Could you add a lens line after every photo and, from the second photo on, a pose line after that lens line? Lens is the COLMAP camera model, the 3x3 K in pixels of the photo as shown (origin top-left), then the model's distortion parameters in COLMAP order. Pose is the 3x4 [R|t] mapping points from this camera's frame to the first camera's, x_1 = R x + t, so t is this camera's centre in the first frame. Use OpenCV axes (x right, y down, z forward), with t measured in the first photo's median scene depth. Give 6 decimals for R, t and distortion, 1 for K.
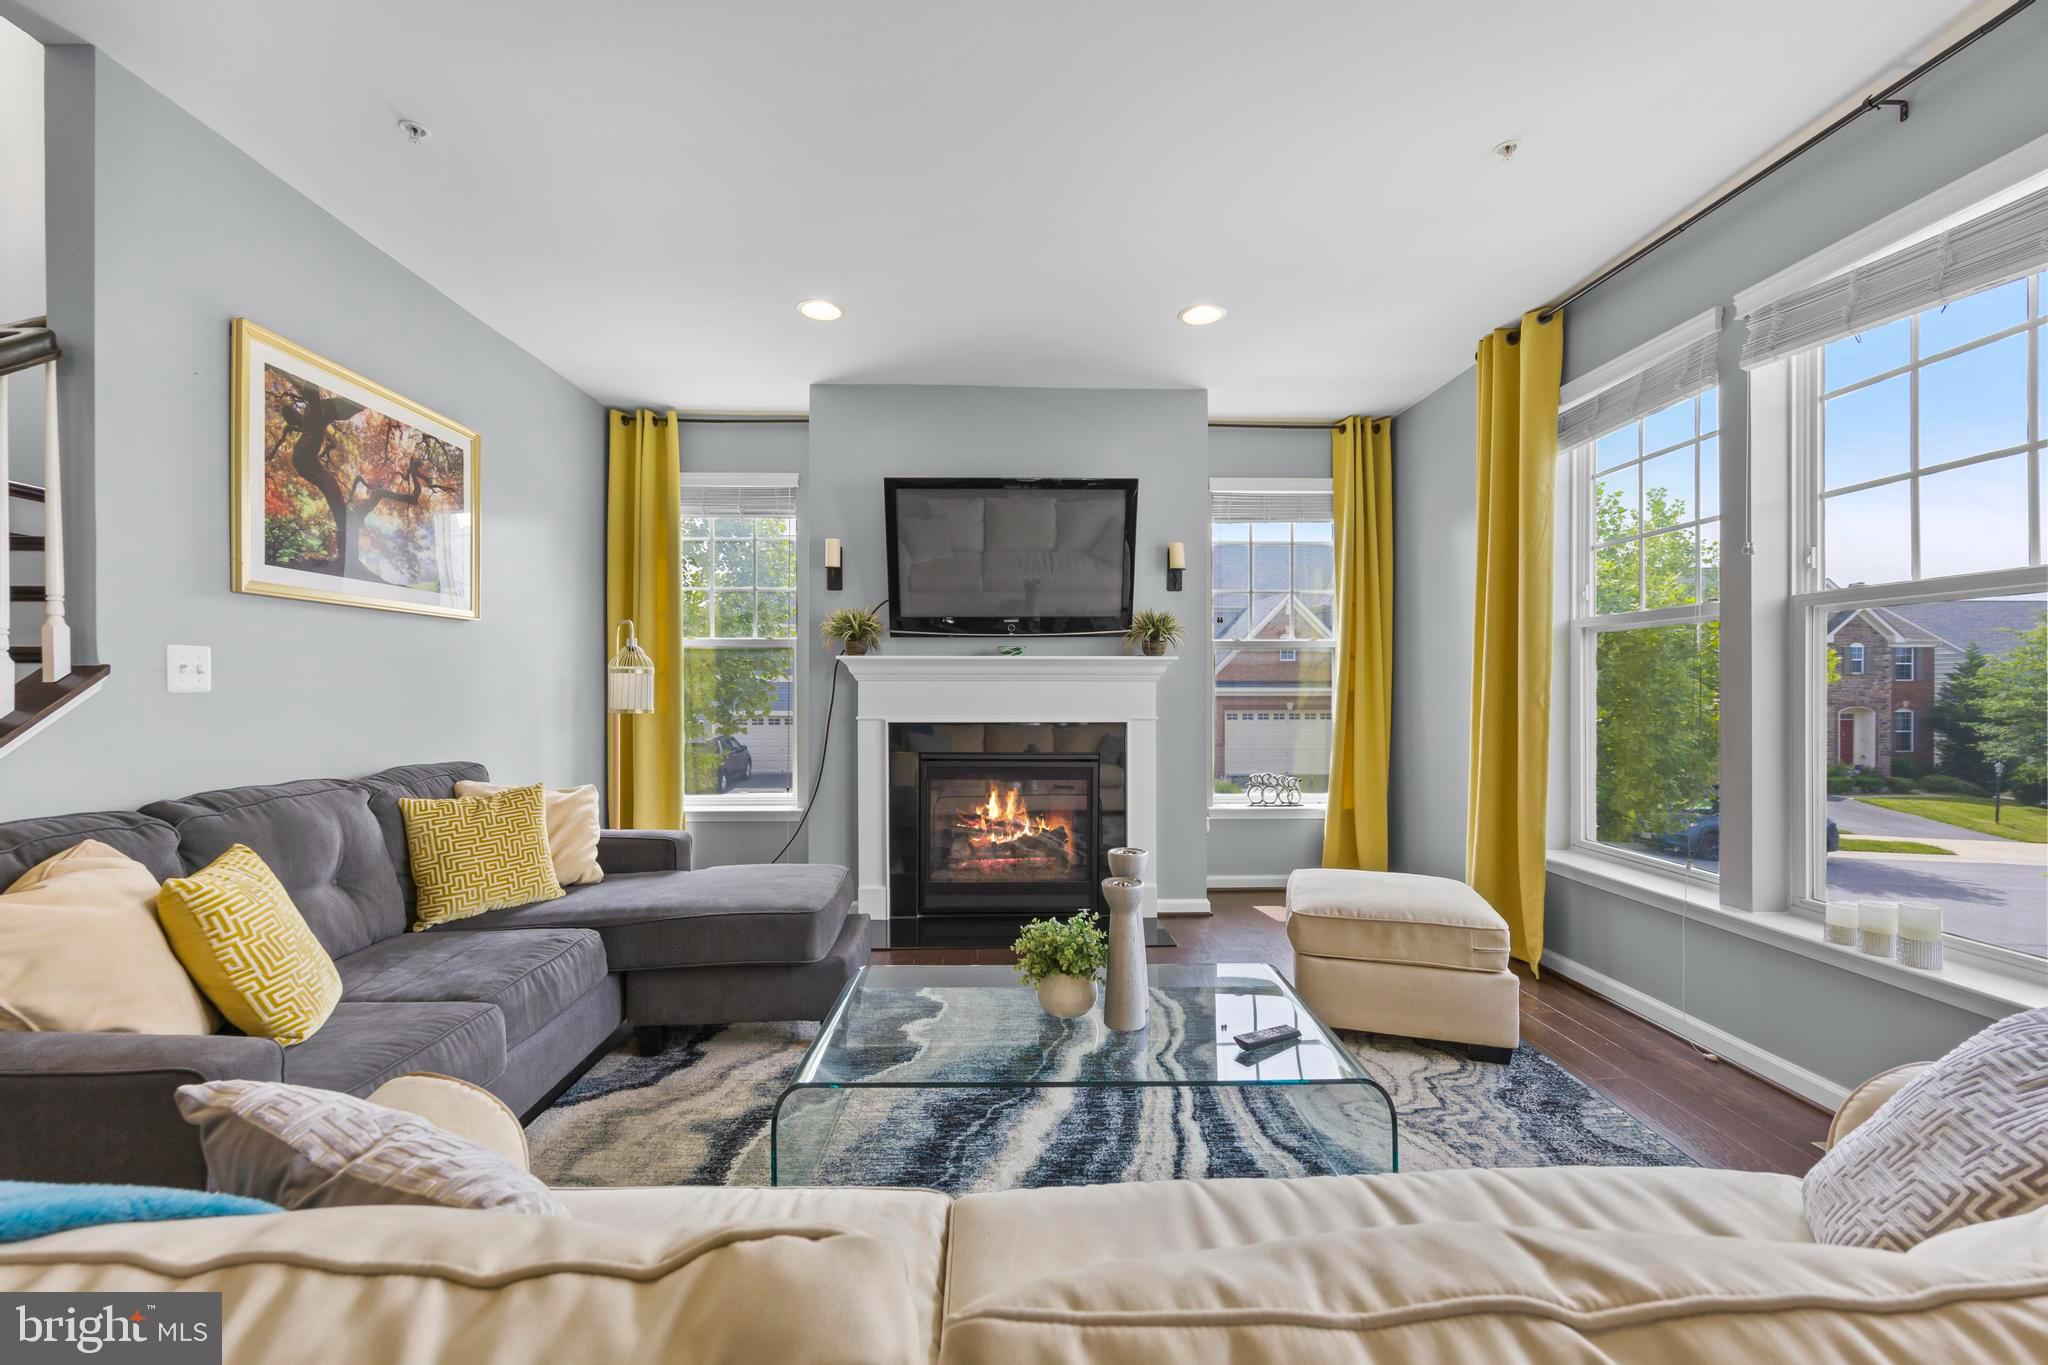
lens RADIAL K [[817.0, 0, 1007.6], [0, 817.0, 685.1], [0, 0, 1]] dist [0.006493, -0.000464]
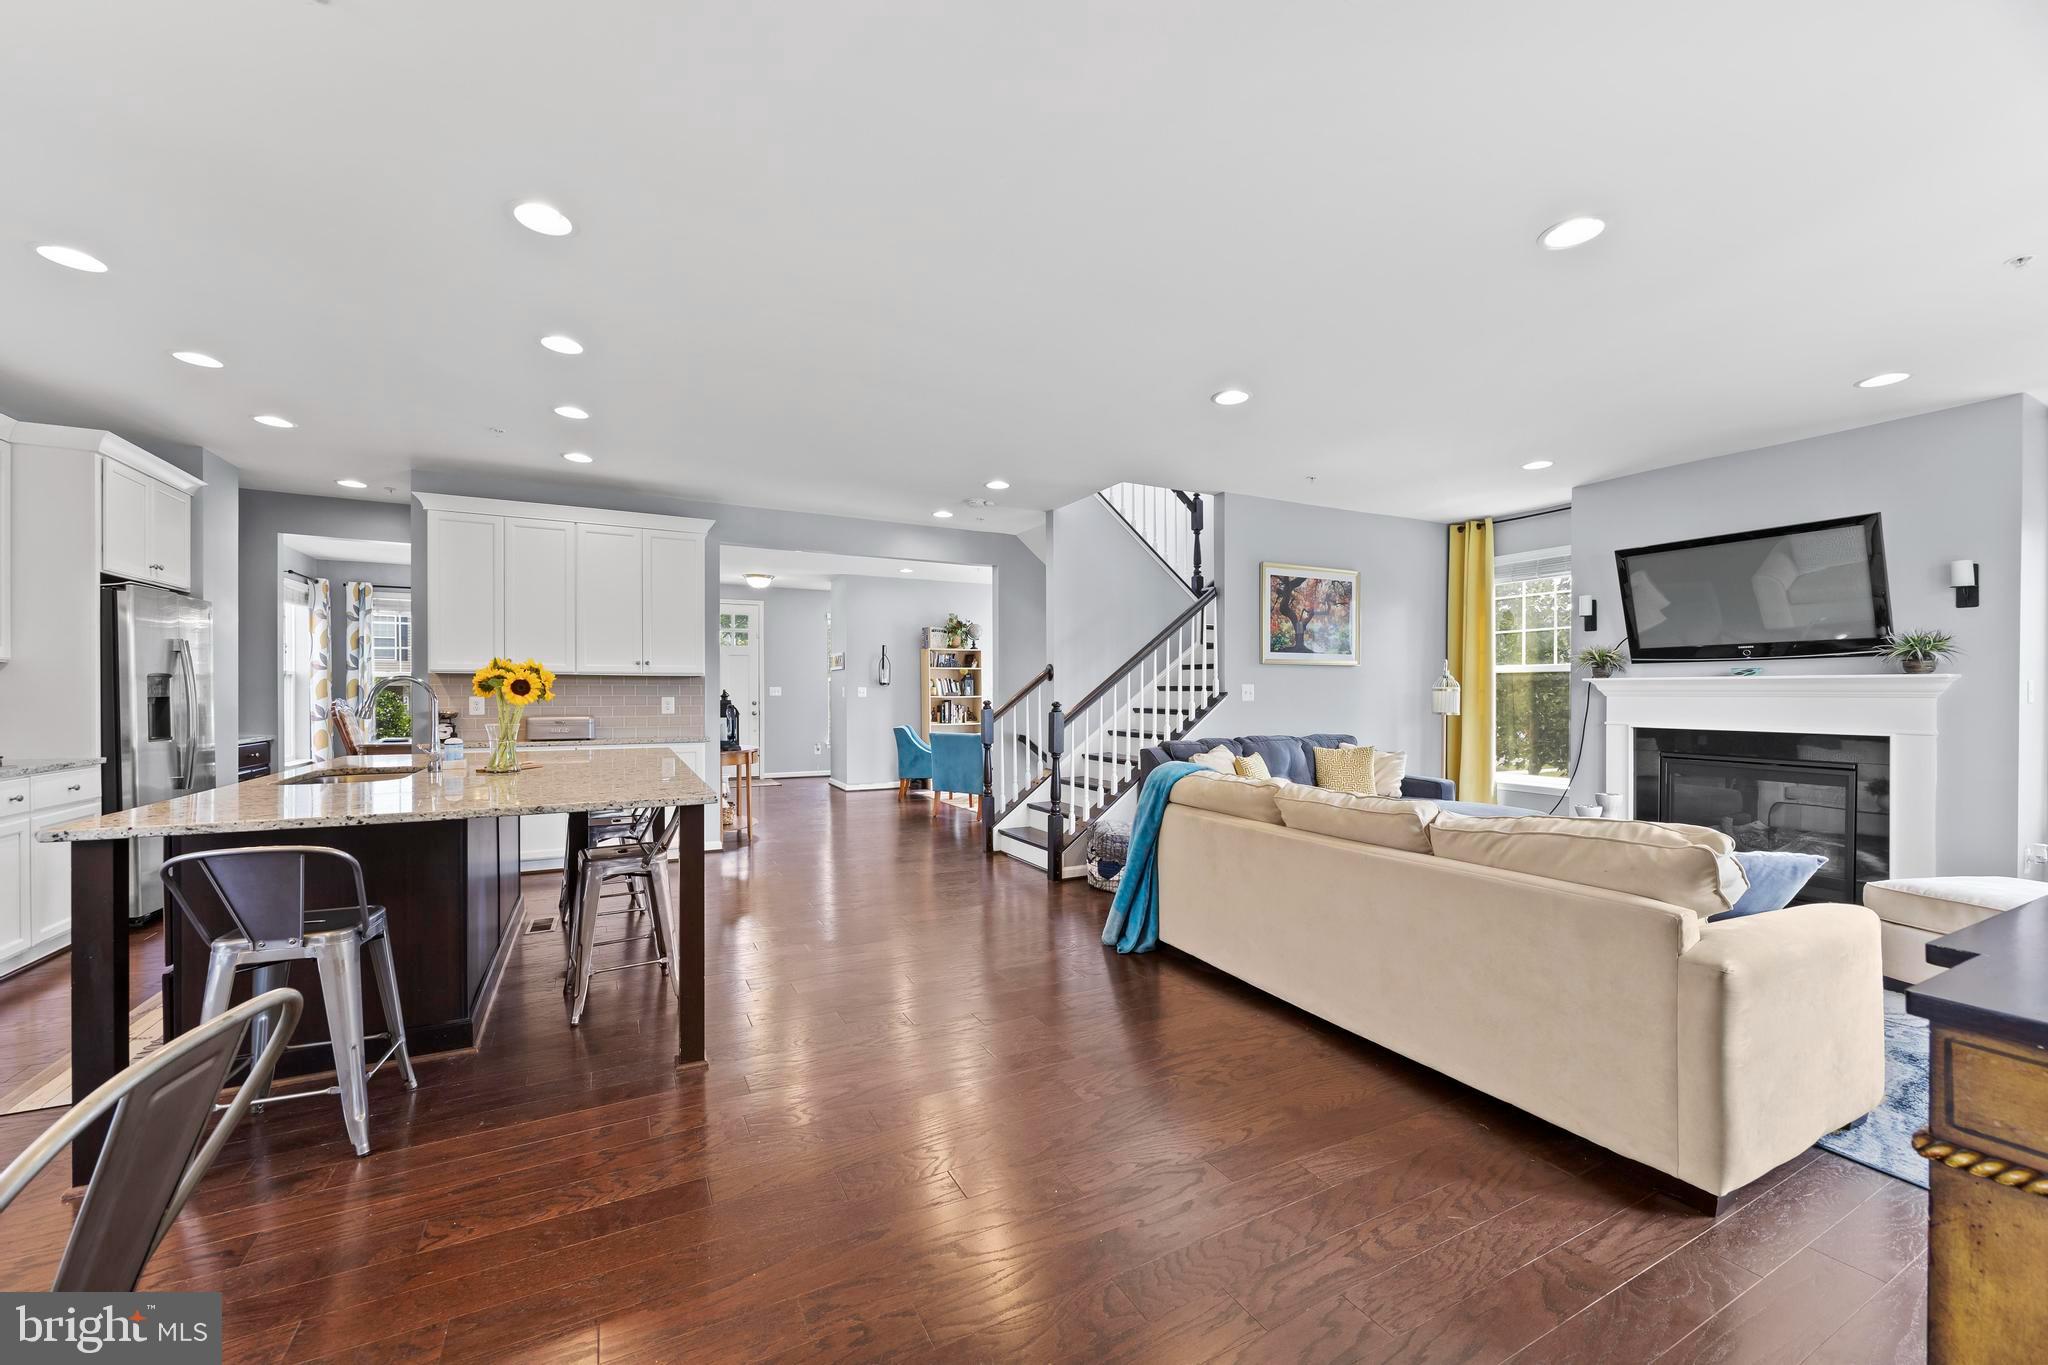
lens RADIAL K [[780.7, 0, 1004.6], [0, 780.7, 698.0], [0, 0, 1]] dist [-0.003391, -0.000323]
pose [[0.427513, 0.008100, -0.903973, 0.606097], [0.001300, 0.999953, 0.009575, -0.016367], [0.904008, -0.005268, 0.427483, -0.510142]]
